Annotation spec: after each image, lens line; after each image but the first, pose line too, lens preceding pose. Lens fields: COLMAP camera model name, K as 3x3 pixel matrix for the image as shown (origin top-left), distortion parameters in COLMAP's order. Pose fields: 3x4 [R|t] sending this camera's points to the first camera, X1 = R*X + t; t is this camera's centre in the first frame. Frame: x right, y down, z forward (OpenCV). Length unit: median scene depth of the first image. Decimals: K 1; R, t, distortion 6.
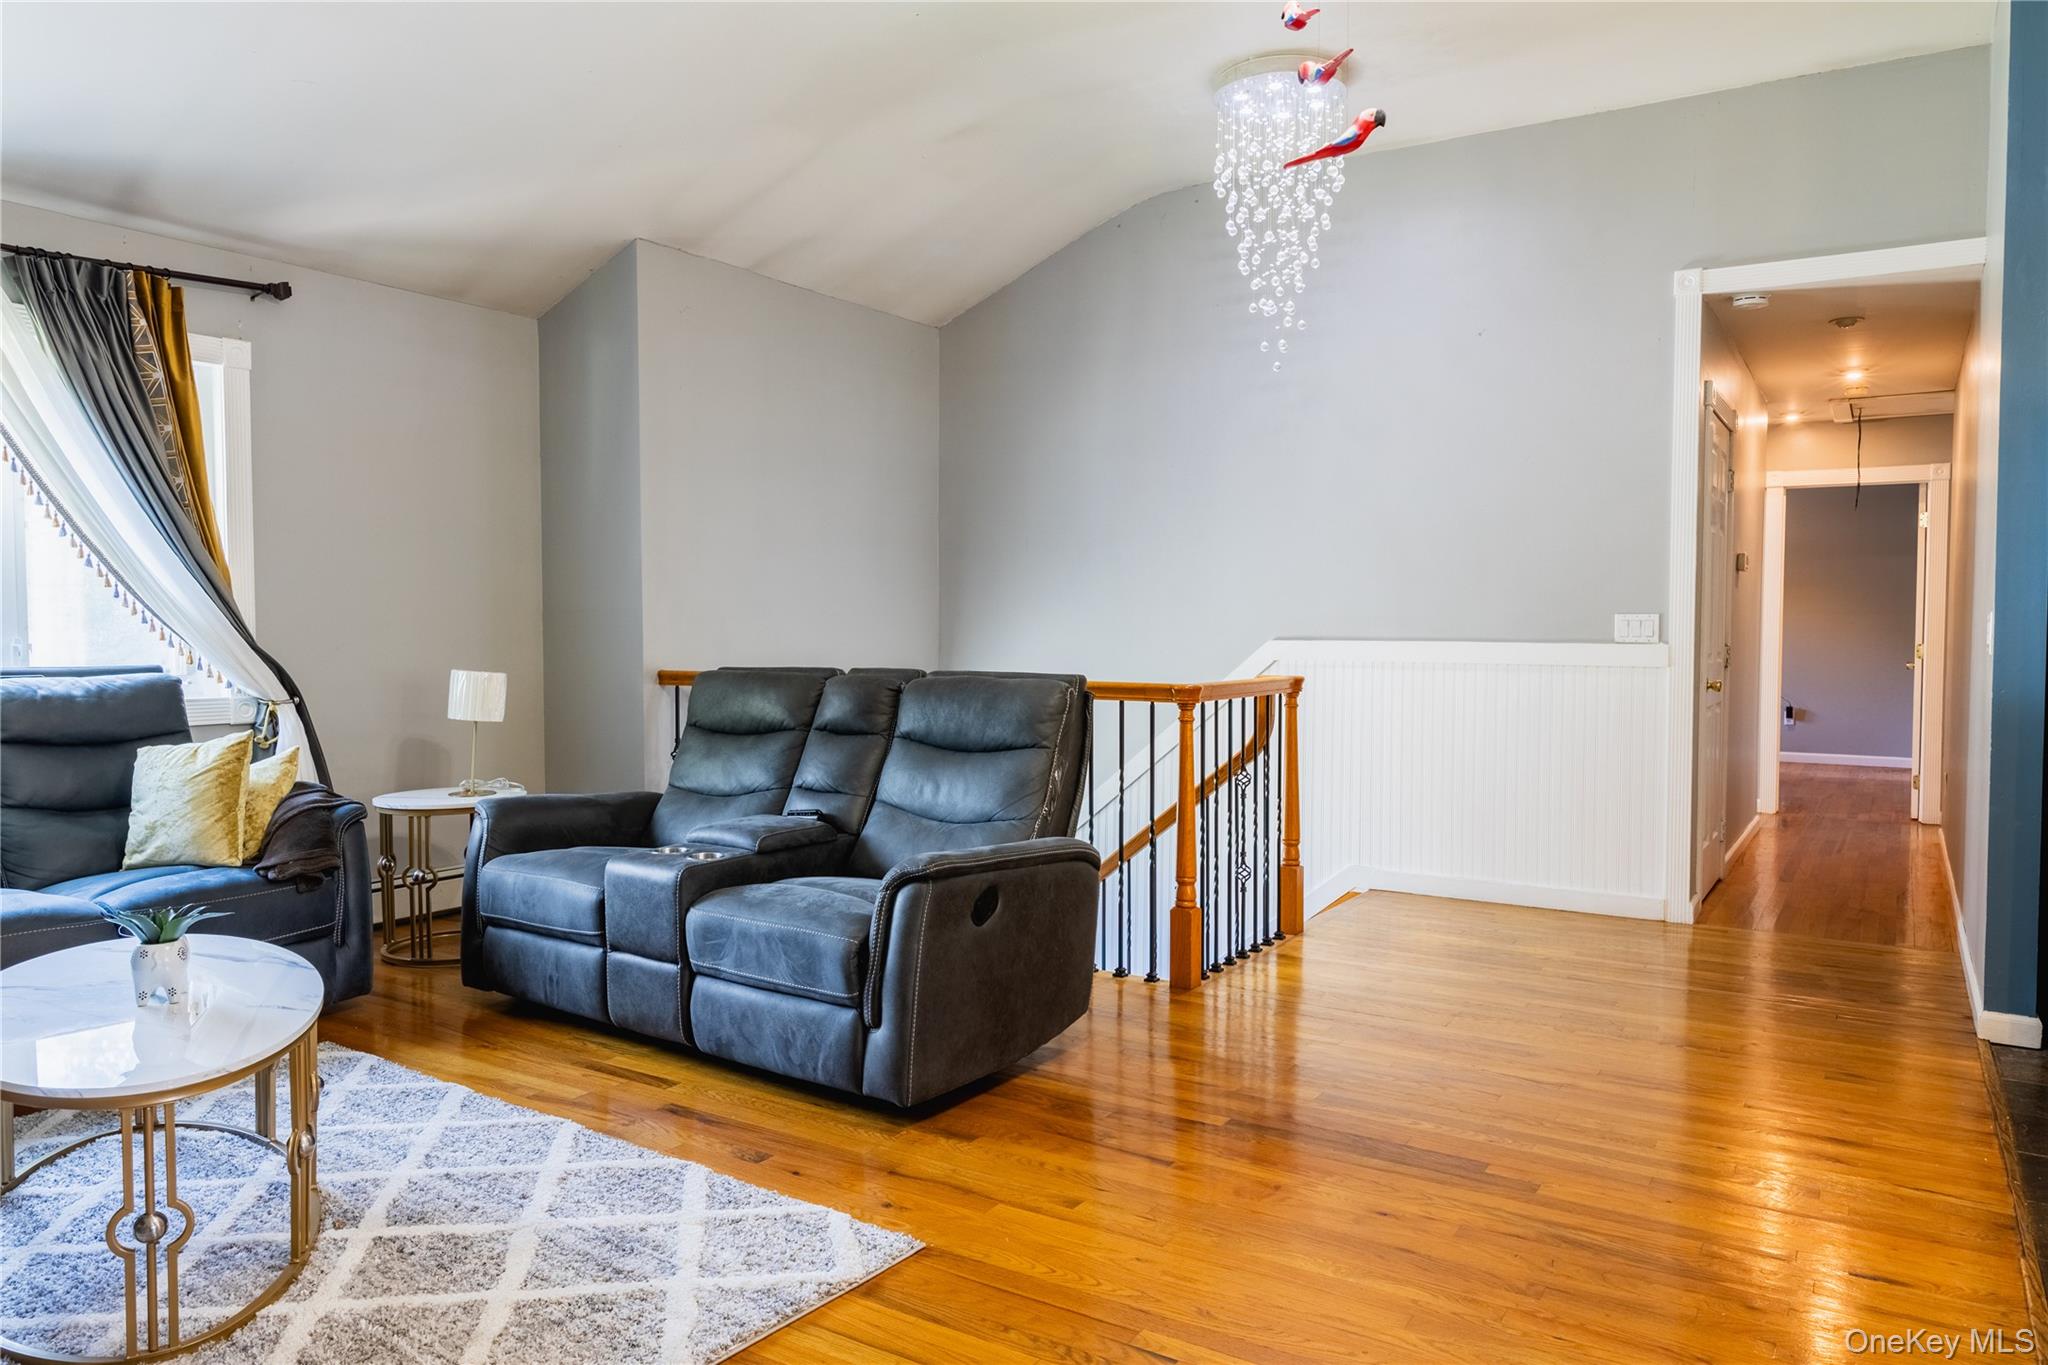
lens RADIAL K [[1371.3, 0, 996.5], [0, 1371.3, 678.2], [0, 0, 1]] dist [-0.005677, -0.000731]
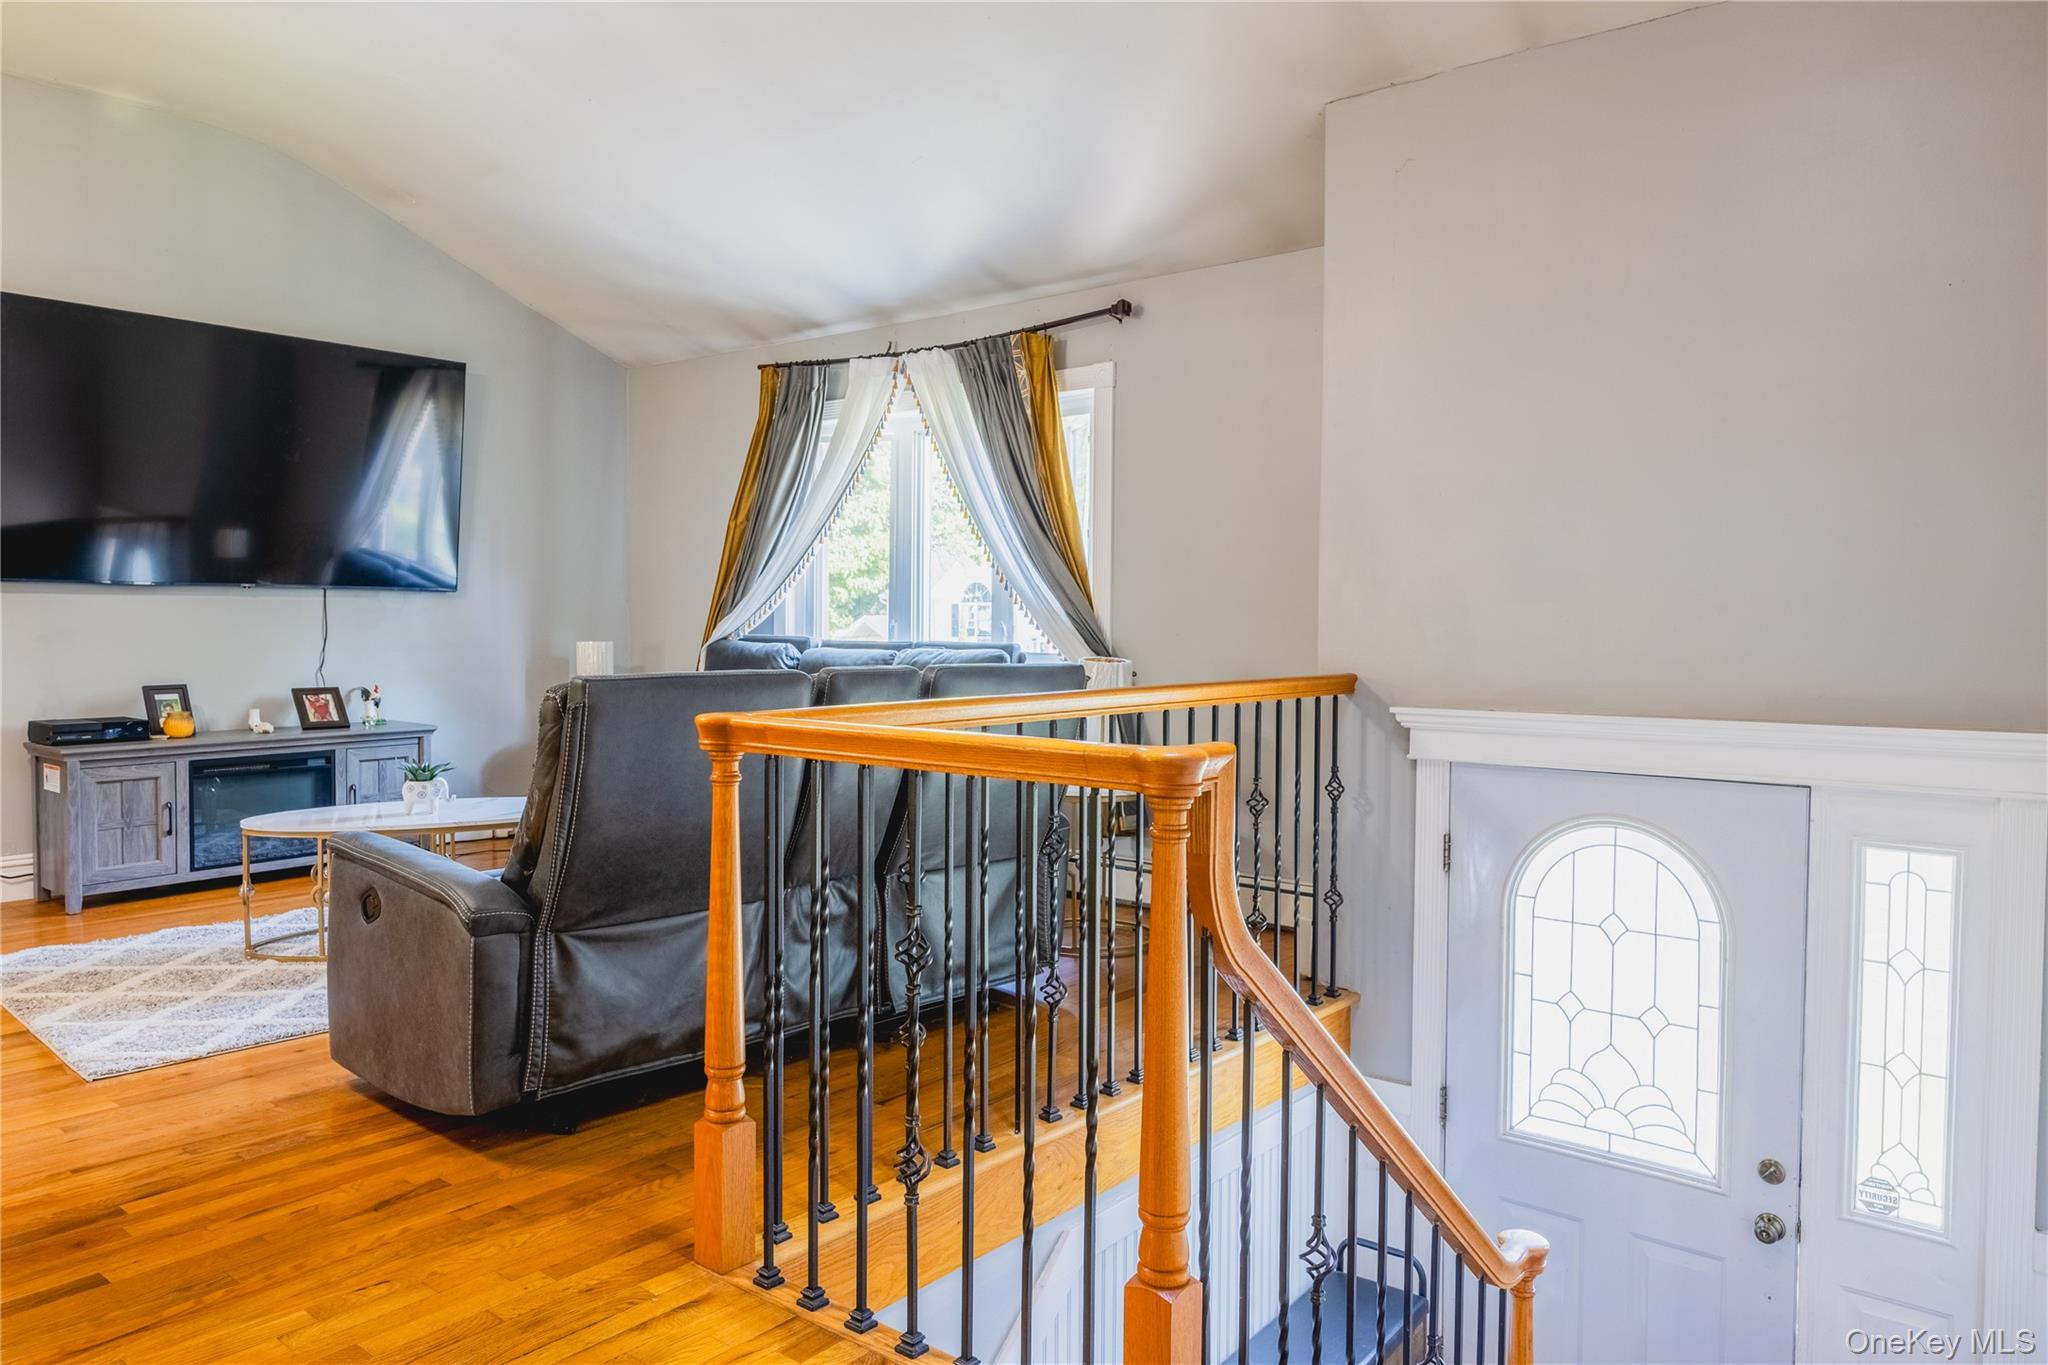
lens RADIAL K [[1384.1, 0, 1021.1], [0, 1384.1, 674.1], [0, 0, 1]] dist [-0.000701, 0.004514]
pose [[-0.112293, 0.044526, -0.992677, 0.678948], [-0.034772, 0.998208, 0.048708, -0.045442], [0.993067, 0.039987, -0.110543, 1.182937]]
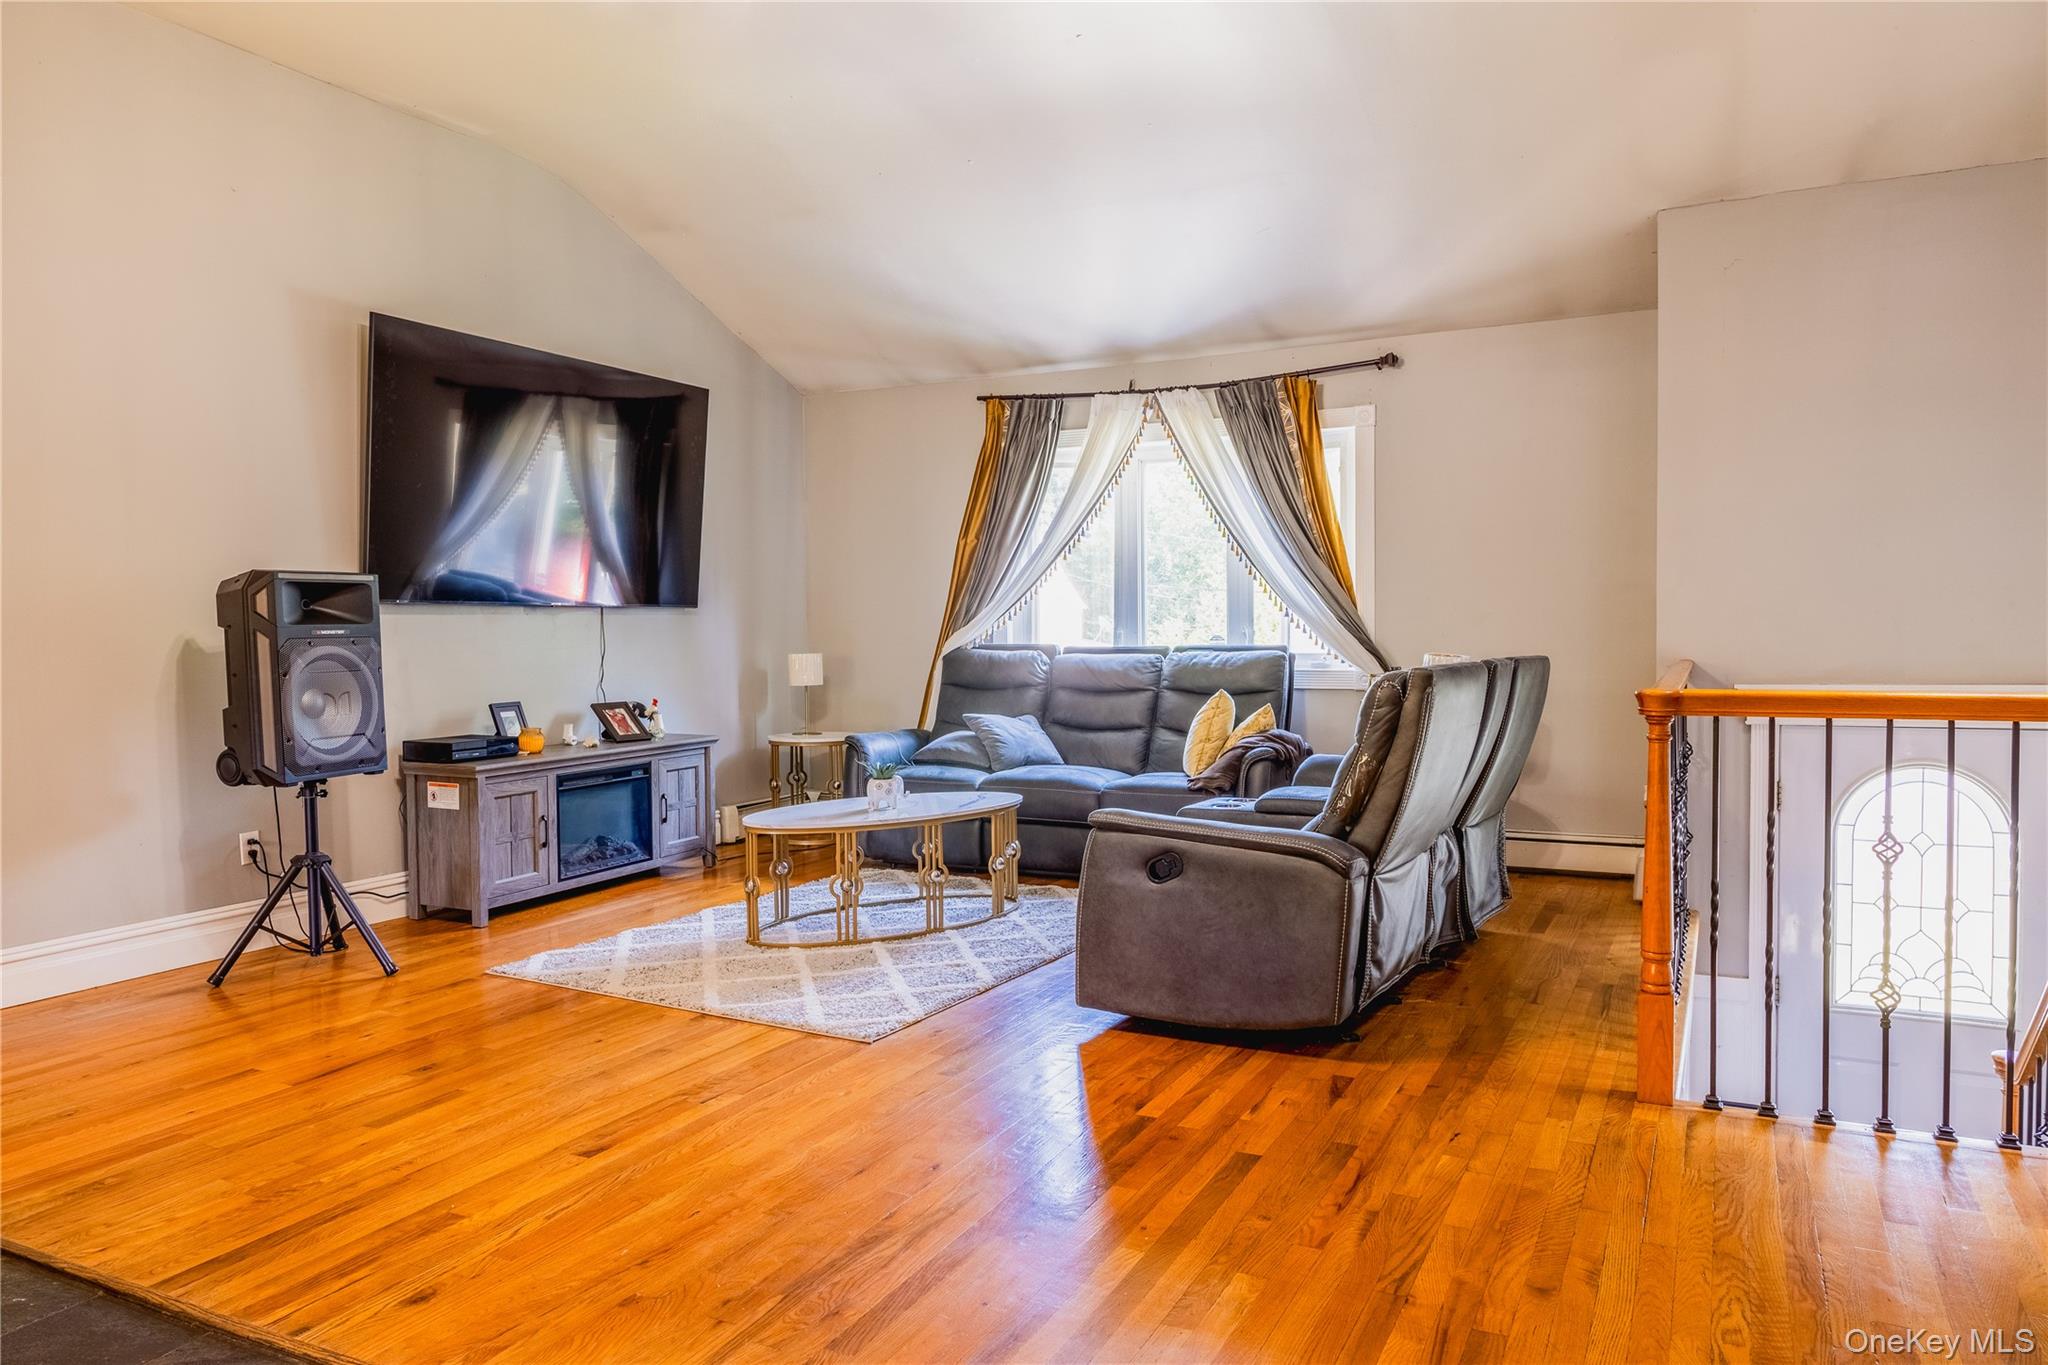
lens RADIAL K [[1360.2, 0, 1031.8], [0, 1360.2, 687.7], [0, 0, 1]] dist [-0.002005, 0.003461]
pose [[0.111491, 0.045665, -0.992716, 0.829376], [-0.018620, 0.998864, 0.043856, -0.024354], [0.993591, 0.013595, 0.112214, 0.584194]]
